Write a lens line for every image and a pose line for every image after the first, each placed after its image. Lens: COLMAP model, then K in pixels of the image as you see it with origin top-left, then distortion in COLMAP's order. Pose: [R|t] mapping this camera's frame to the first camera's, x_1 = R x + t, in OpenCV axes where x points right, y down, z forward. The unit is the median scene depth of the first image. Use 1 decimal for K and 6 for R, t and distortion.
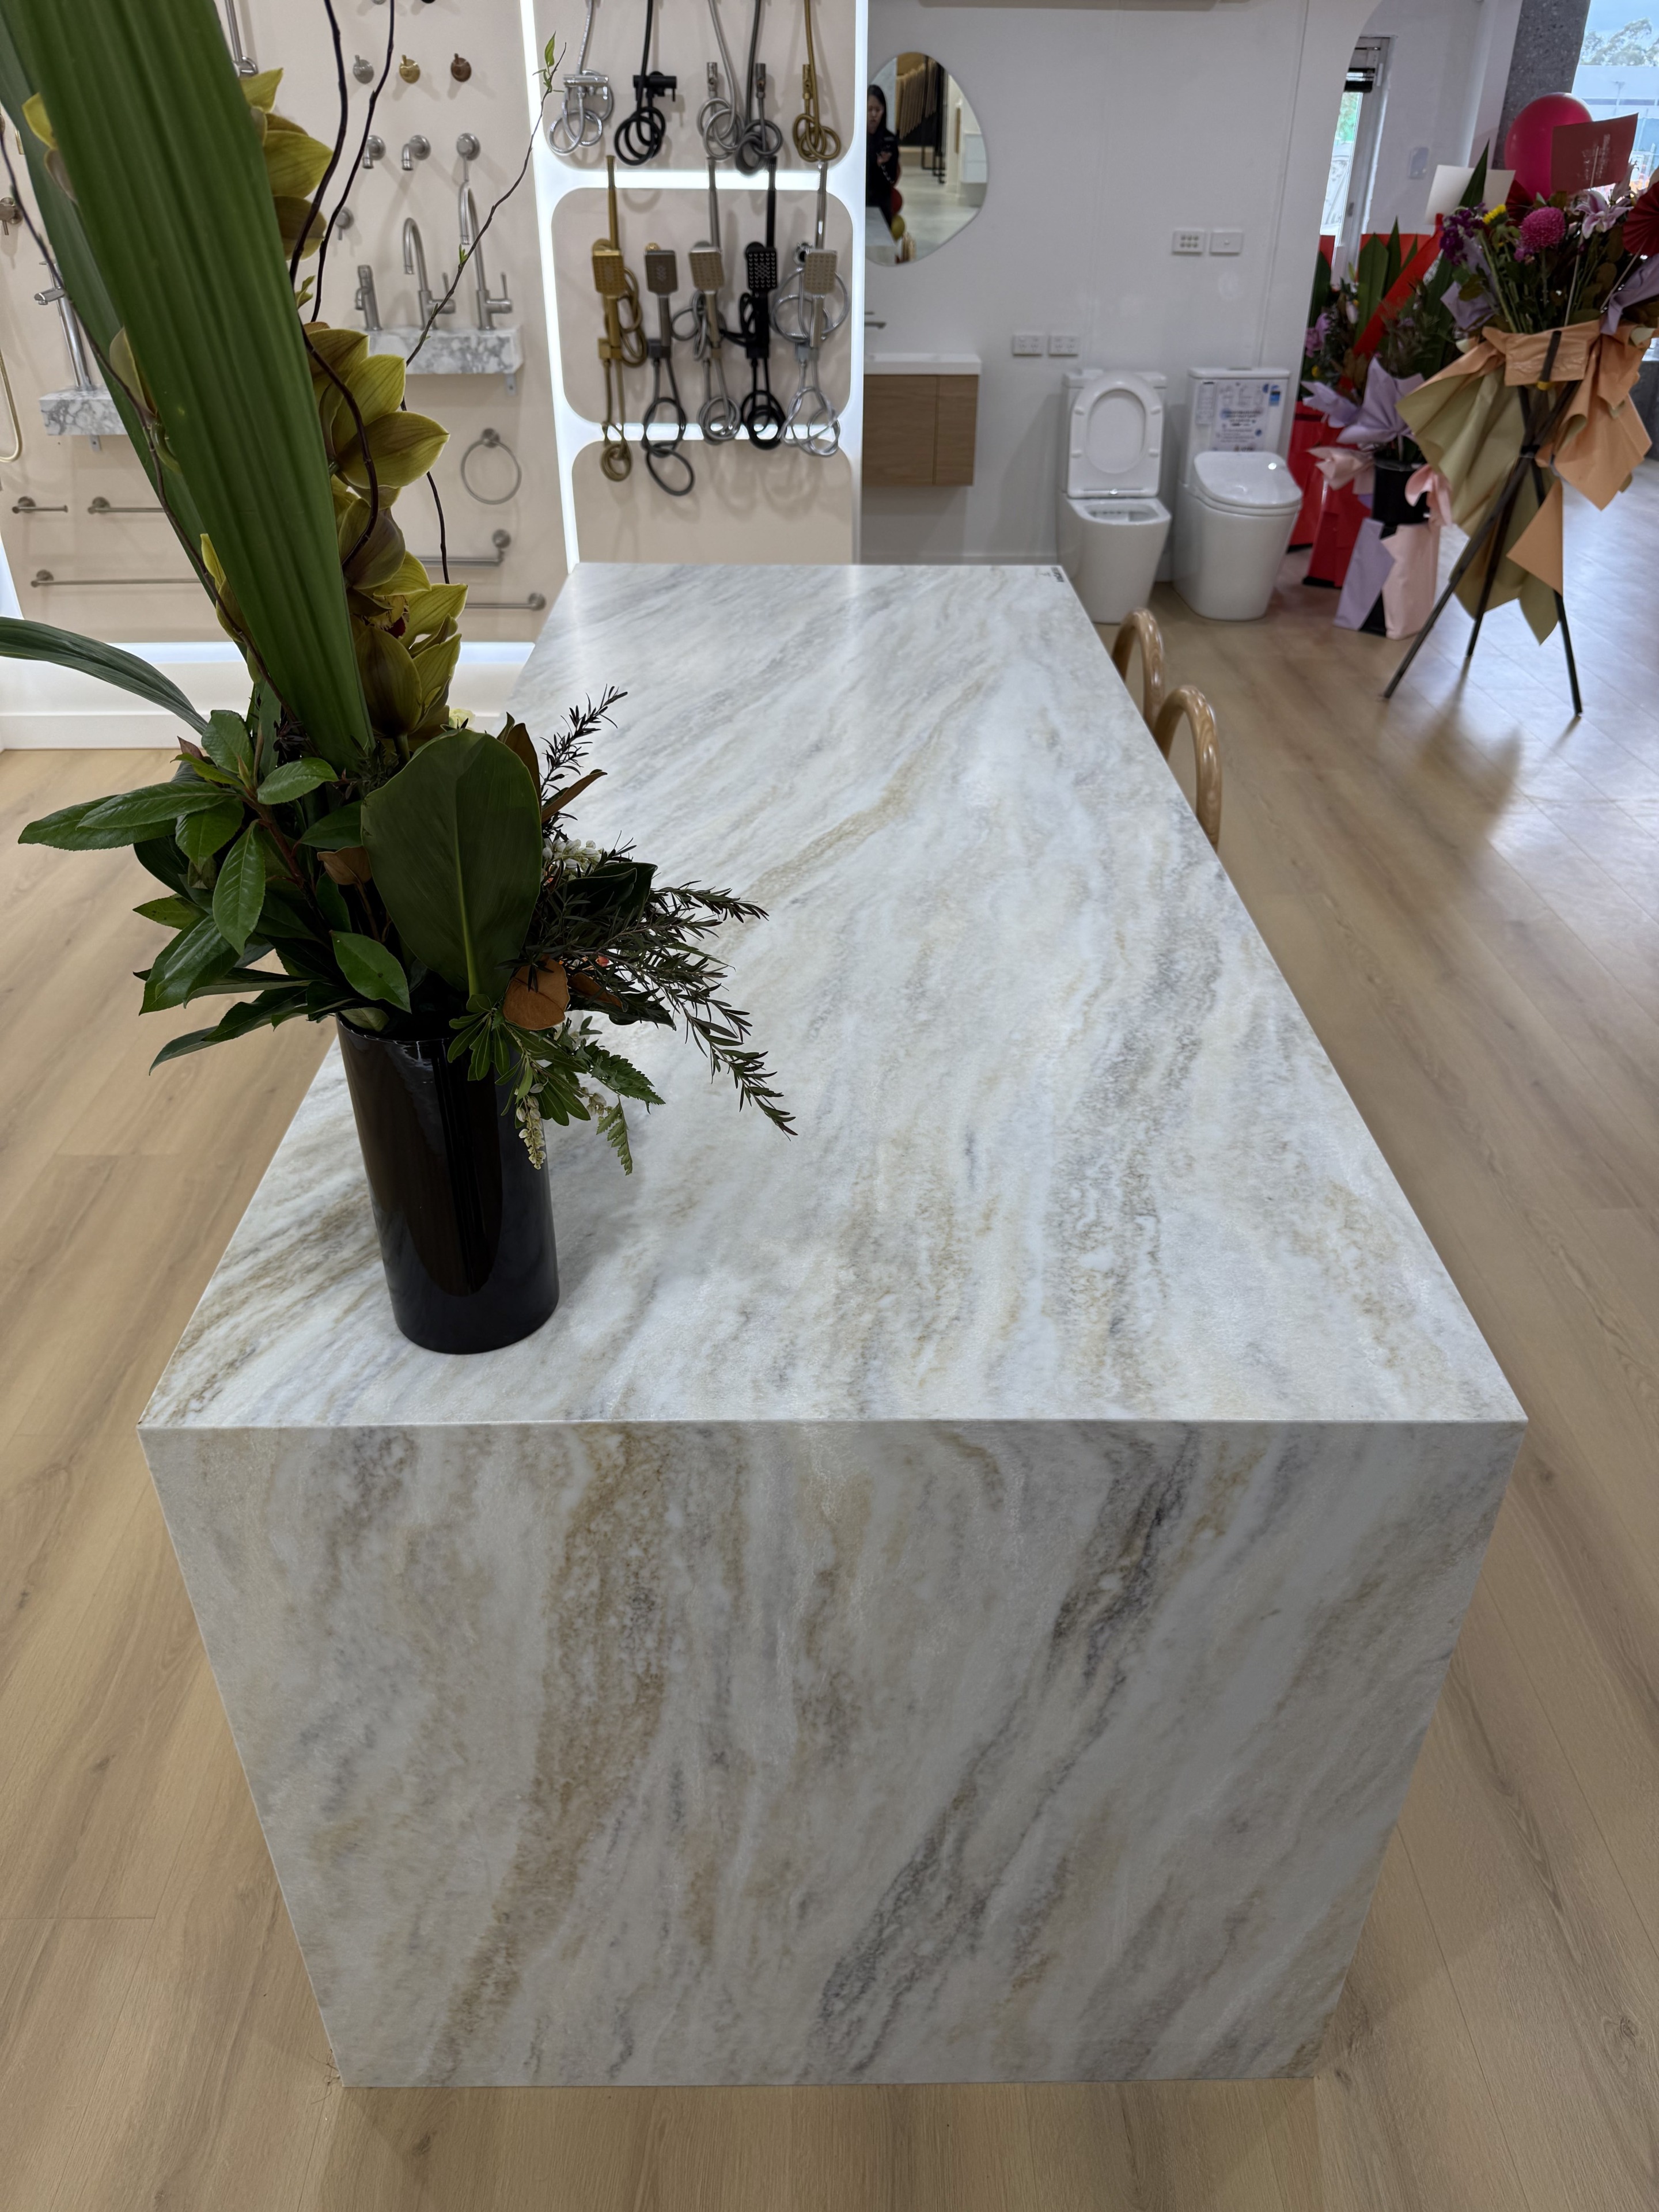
lens RADIAL K [[1563.6, 0, 832.1], [0, 1563.6, 1085.5], [0, 0, 1]] dist [0.101644, -0.147143]
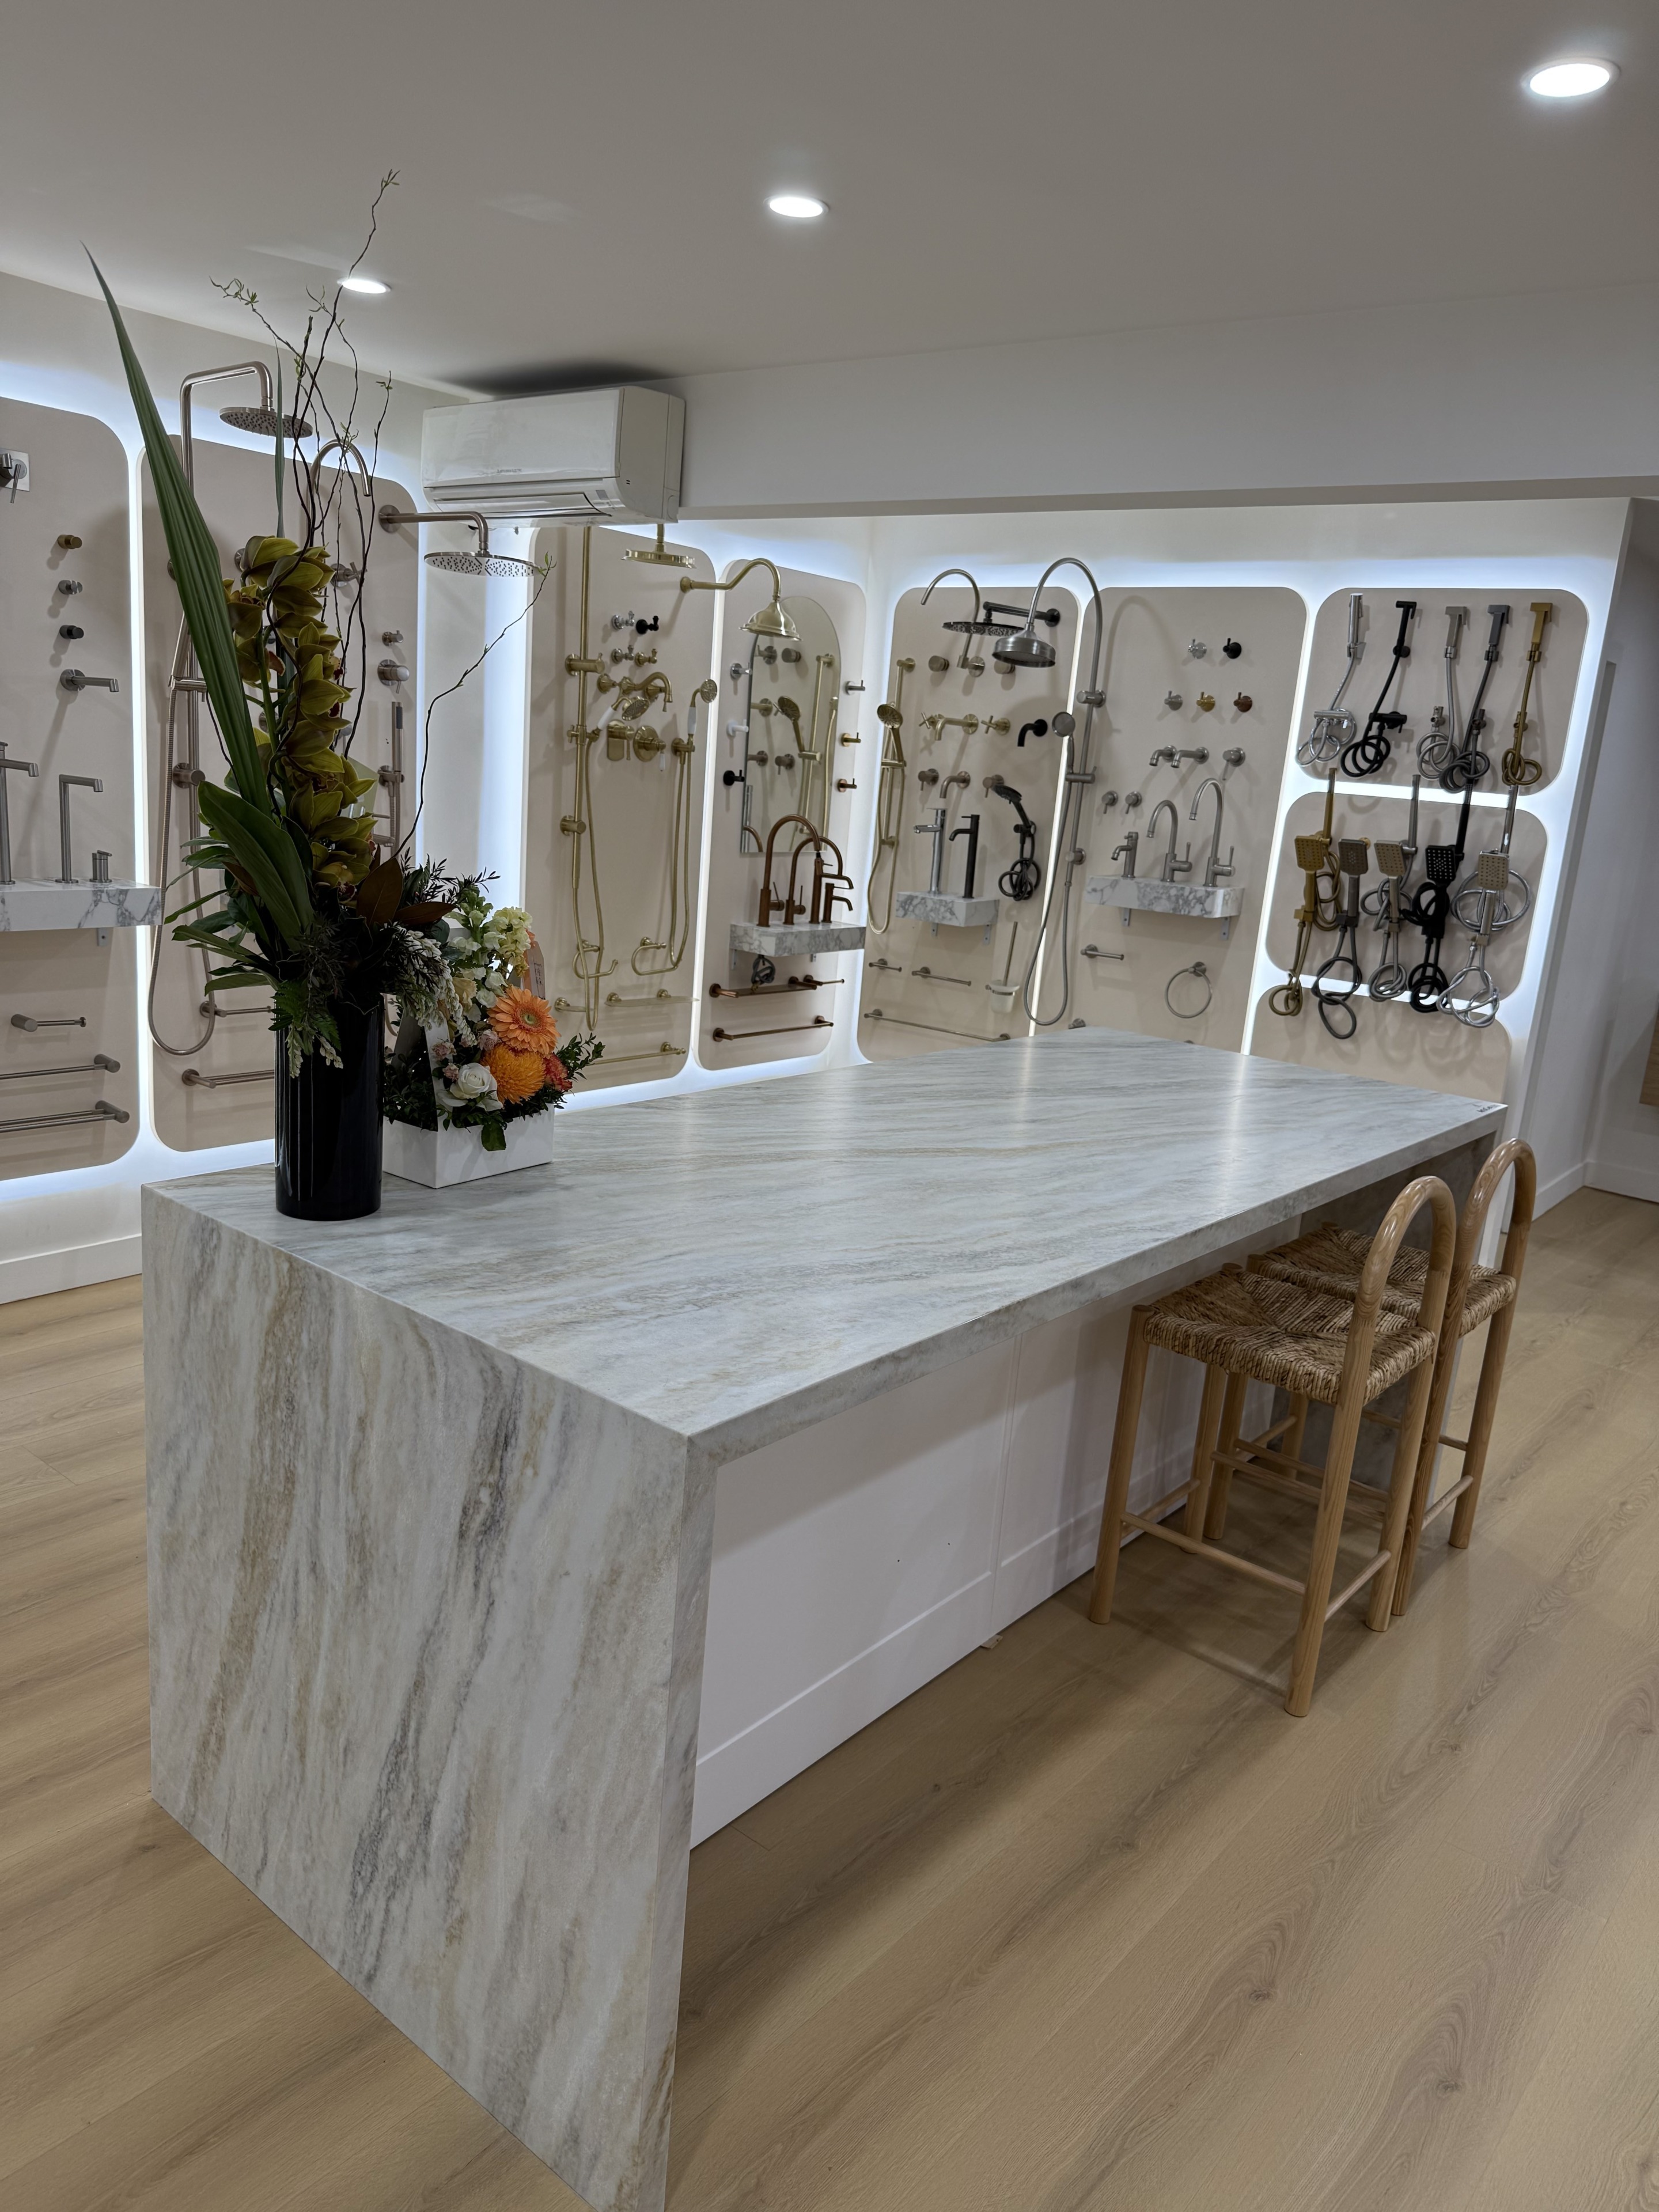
lens RADIAL K [[1549.3, 0, 830.8], [0, 1549.3, 1113.6], [0, 0, 1]] dist [0.120695, -0.196241]
pose [[0.762389, 0.206029, -0.613446, 1.047243], [-0.406423, 0.890125, -0.206148, 0.160207], [0.503571, 0.406483, 0.762357, -0.011601]]
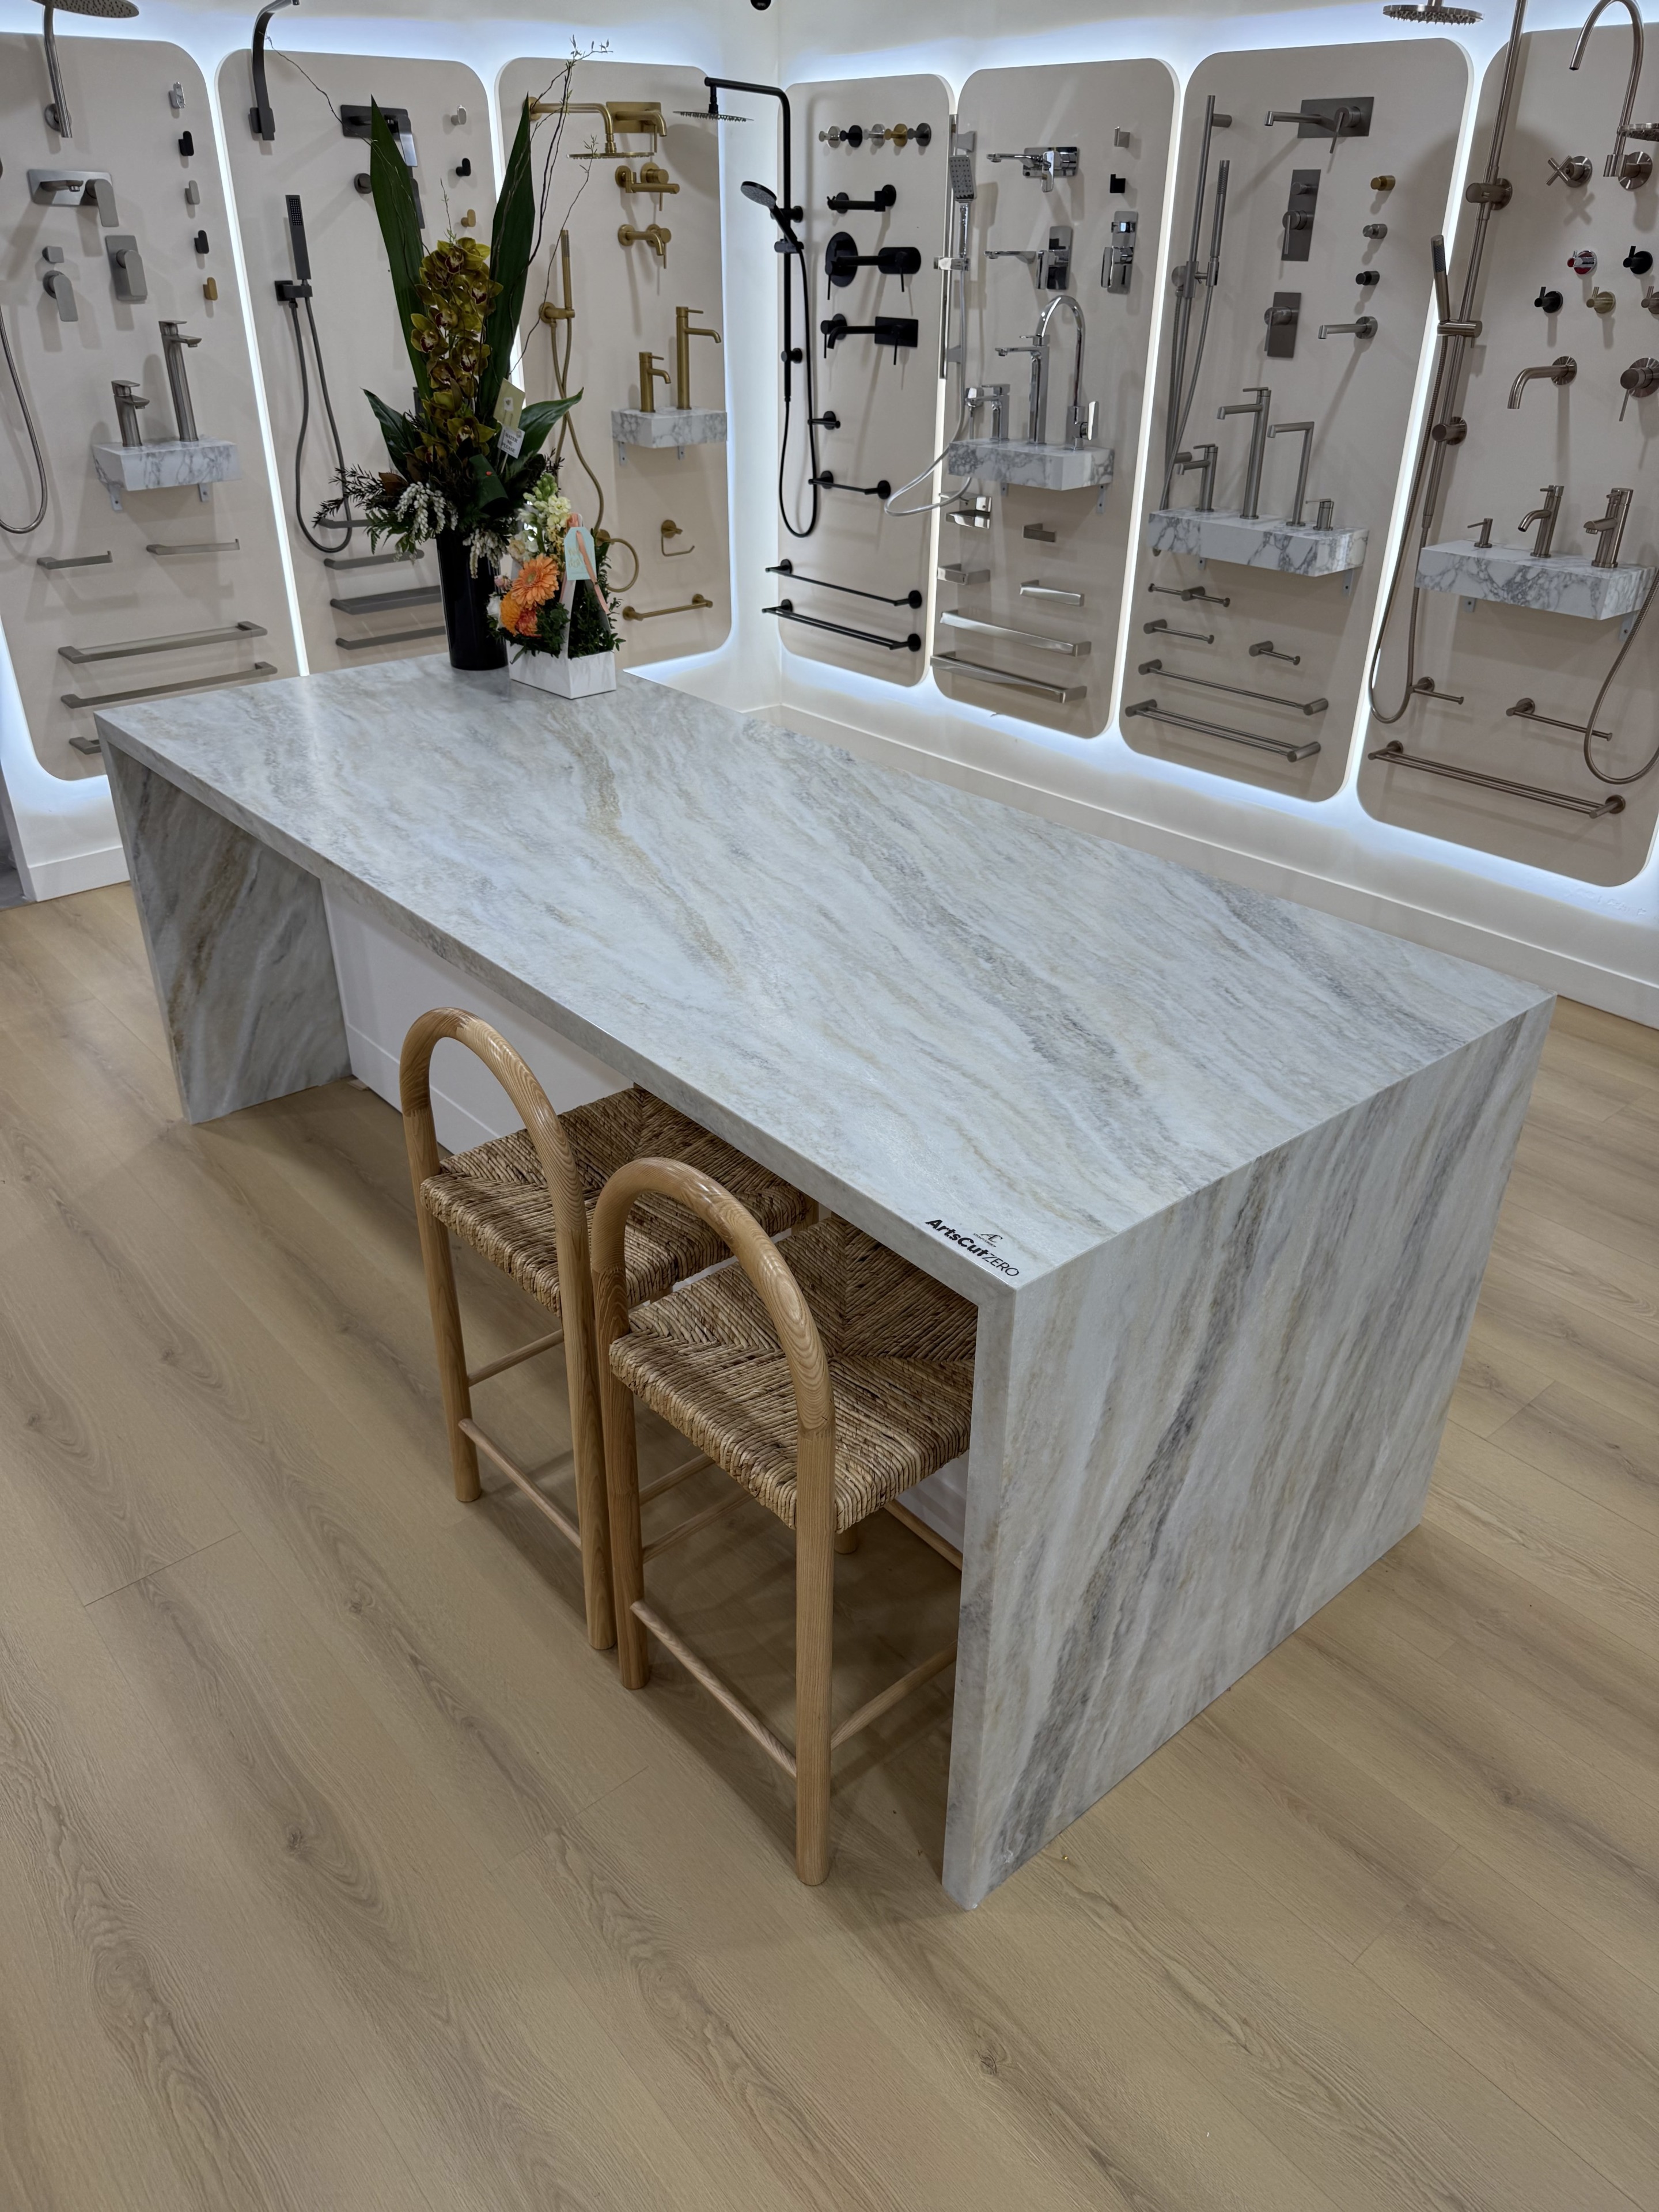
lens RADIAL K [[1563.6, 0, 832.1], [0, 1563.6, 1085.5], [0, 0, 1]] dist [0.101644, -0.147143]
pose [[-0.765886, 0.302056, -0.567609, 1.008813], [-0.348757, 0.546481, 0.761398, -1.635299], [0.540173, 0.781102, -0.313198, 2.544219]]
